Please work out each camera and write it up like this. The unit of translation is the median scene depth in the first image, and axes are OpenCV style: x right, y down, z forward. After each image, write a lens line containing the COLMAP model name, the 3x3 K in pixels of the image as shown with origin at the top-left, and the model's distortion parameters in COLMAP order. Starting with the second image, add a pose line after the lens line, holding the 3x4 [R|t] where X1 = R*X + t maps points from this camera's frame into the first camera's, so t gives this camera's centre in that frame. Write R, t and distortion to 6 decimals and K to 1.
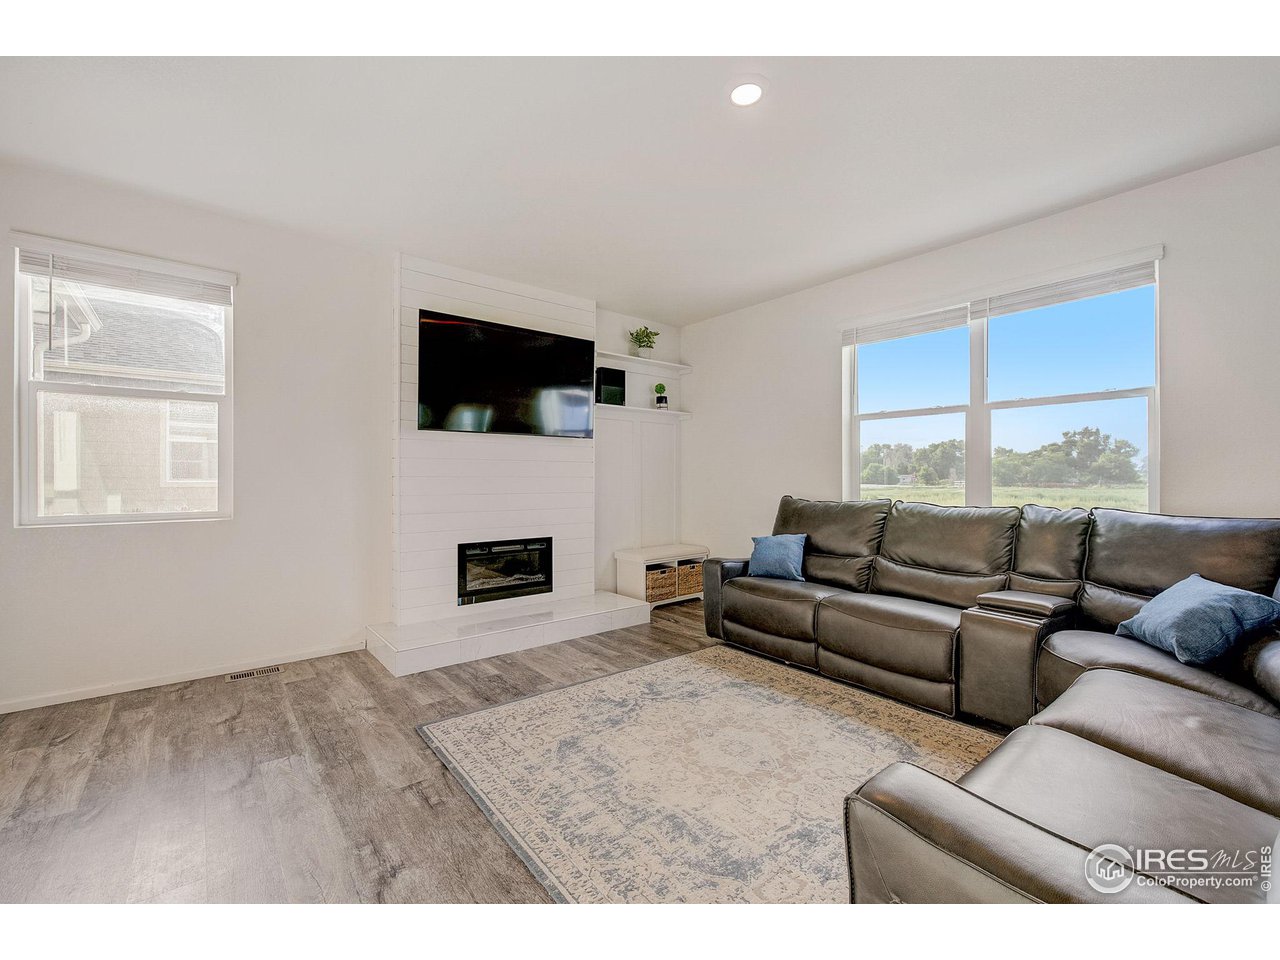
lens RADIAL K [[564.1, 0, 630.2], [0, 564.1, 475.8], [0, 0, 1]] dist [-0.002207, 0.000261]
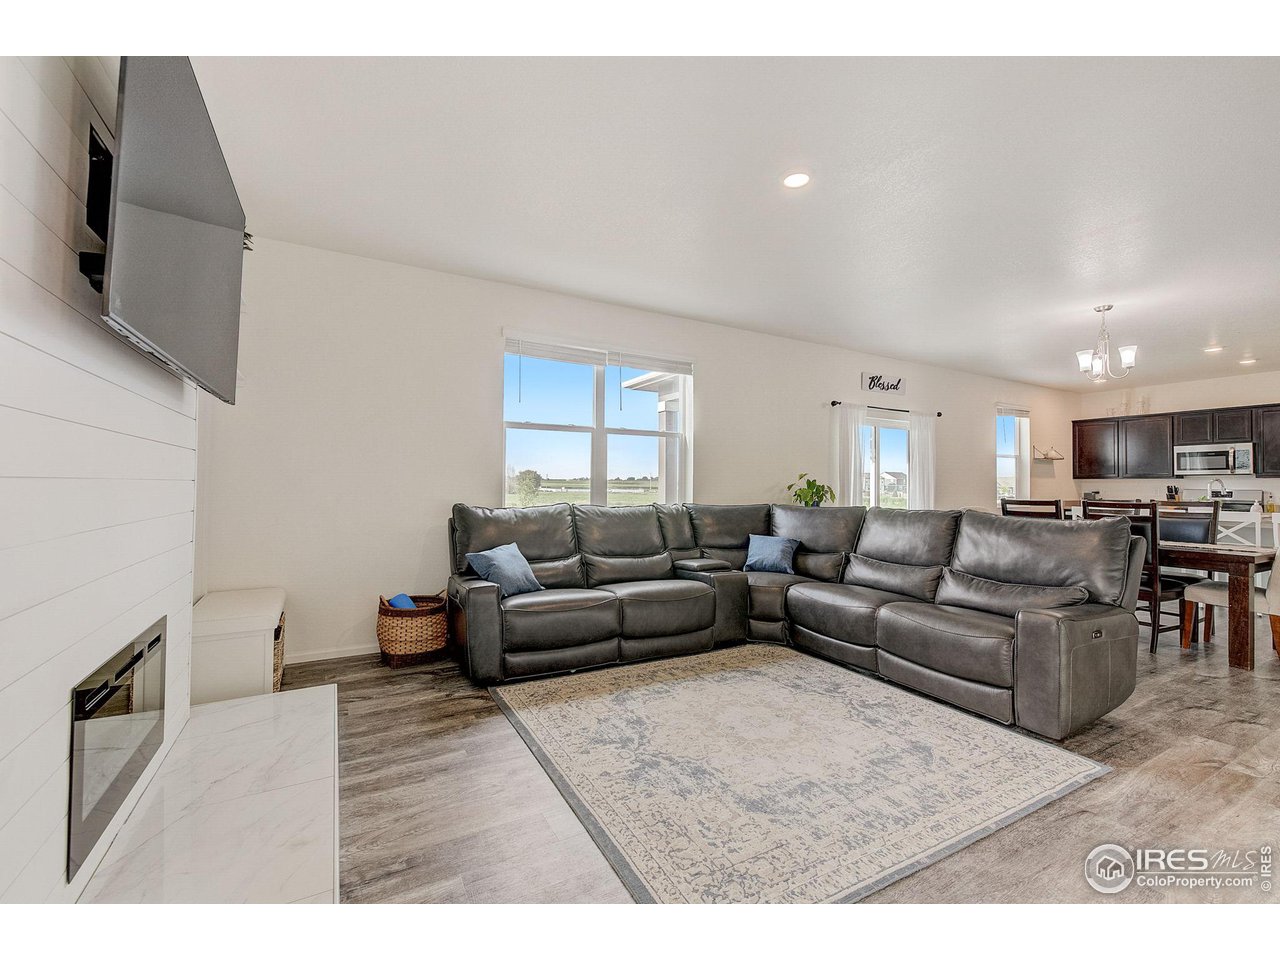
lens RADIAL K [[564.1, 0, 630.2], [0, 564.1, 475.8], [0, 0, 1]] dist [-0.002207, 0.000261]
pose [[0.131501, 0.016803, 0.991174, -0.789473], [-0.015102, 0.999774, -0.014945, 0.002146], [-0.991201, -0.013003, 0.131725, 0.880393]]
